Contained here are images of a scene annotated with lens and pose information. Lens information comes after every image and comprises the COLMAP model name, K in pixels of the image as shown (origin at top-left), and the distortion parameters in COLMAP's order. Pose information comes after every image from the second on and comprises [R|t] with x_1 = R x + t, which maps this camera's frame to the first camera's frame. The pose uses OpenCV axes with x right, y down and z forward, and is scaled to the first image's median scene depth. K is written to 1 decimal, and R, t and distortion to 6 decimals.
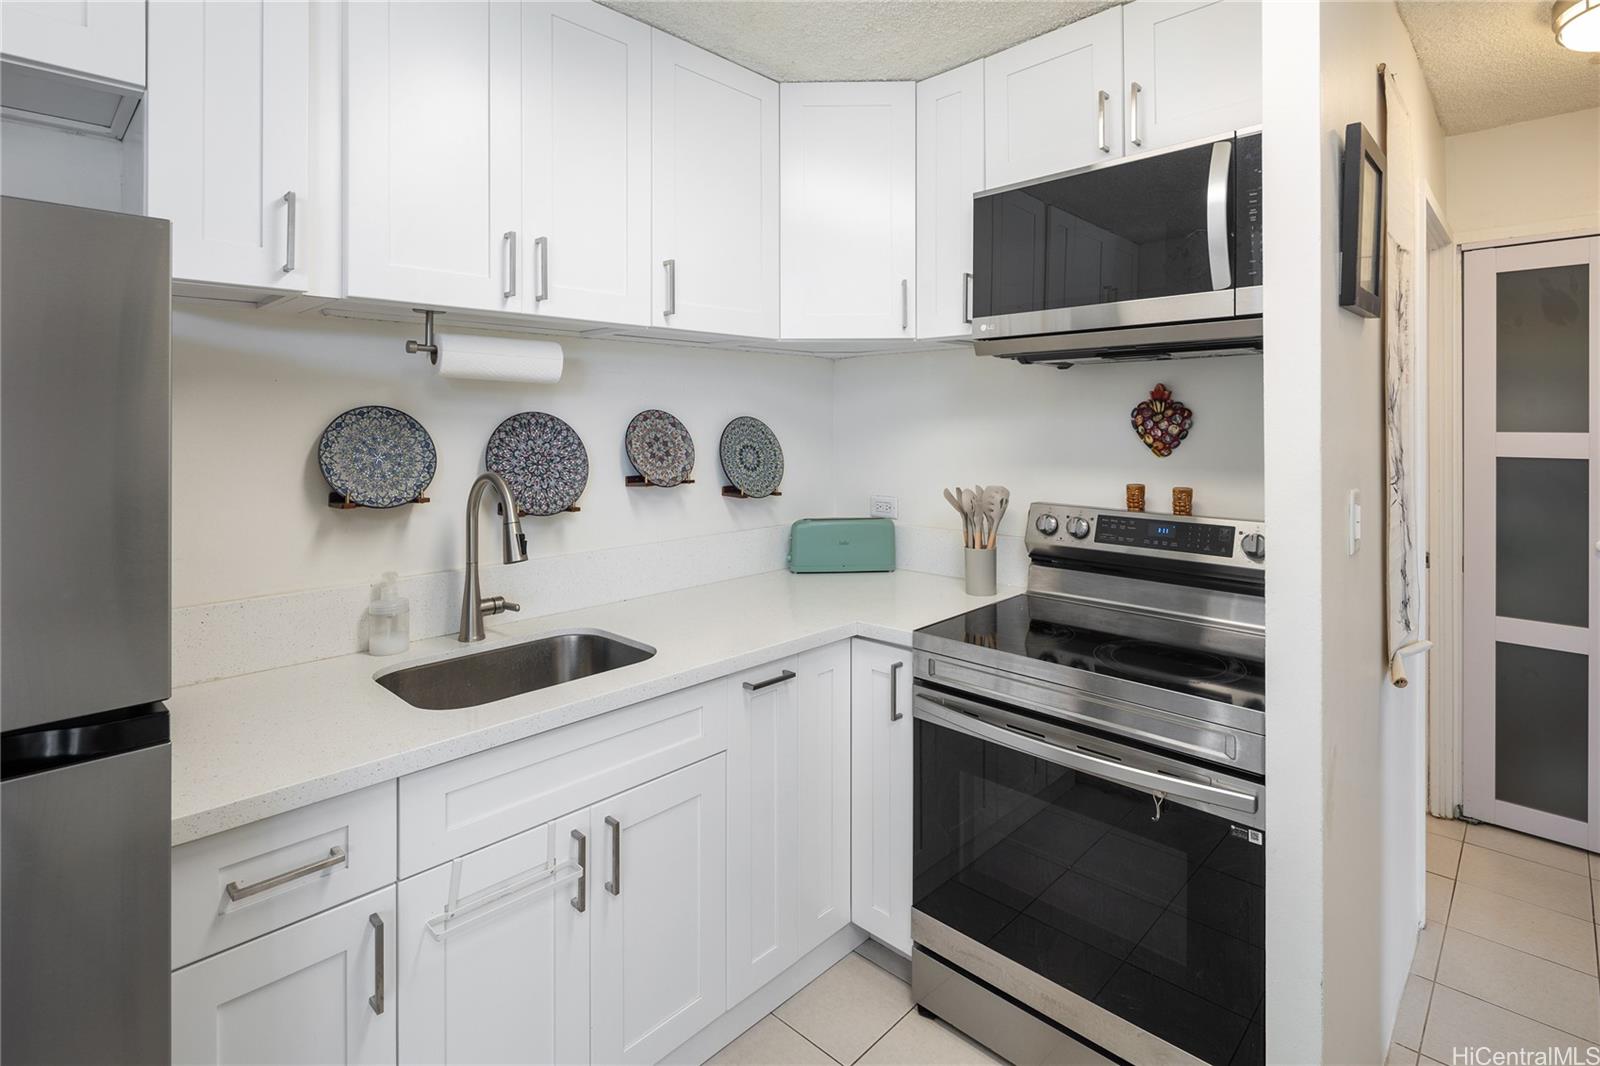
lens RADIAL K [[781.3, 0, 806.3], [0, 781.3, 414.5], [0, 0, 1]] dist [-0.000897, -0.000562]
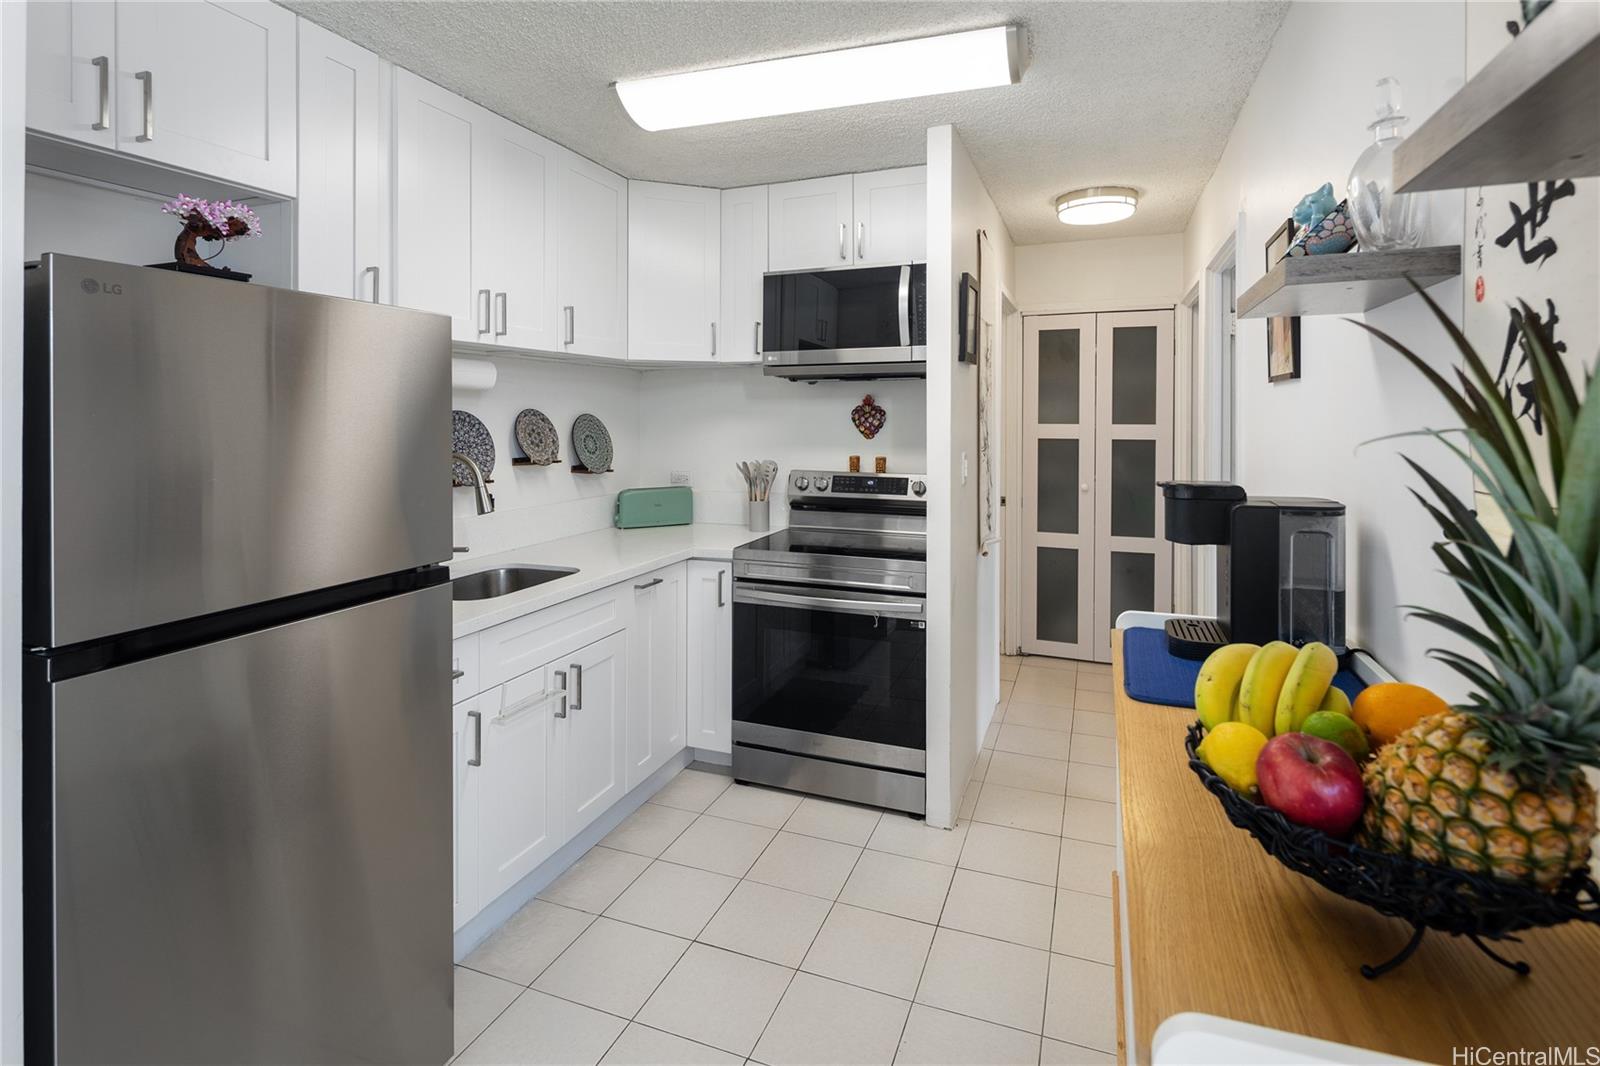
lens RADIAL K [[781.3, 0, 806.3], [0, 781.3, 414.5], [0, 0, 1]] dist [-0.000897, -0.000562]
pose [[0.920965, 0.001757, 0.389641, -0.322172], [-0.004464, 0.999972, 0.006041, -0.007433], [-0.389619, -0.007303, 0.920947, -0.488240]]
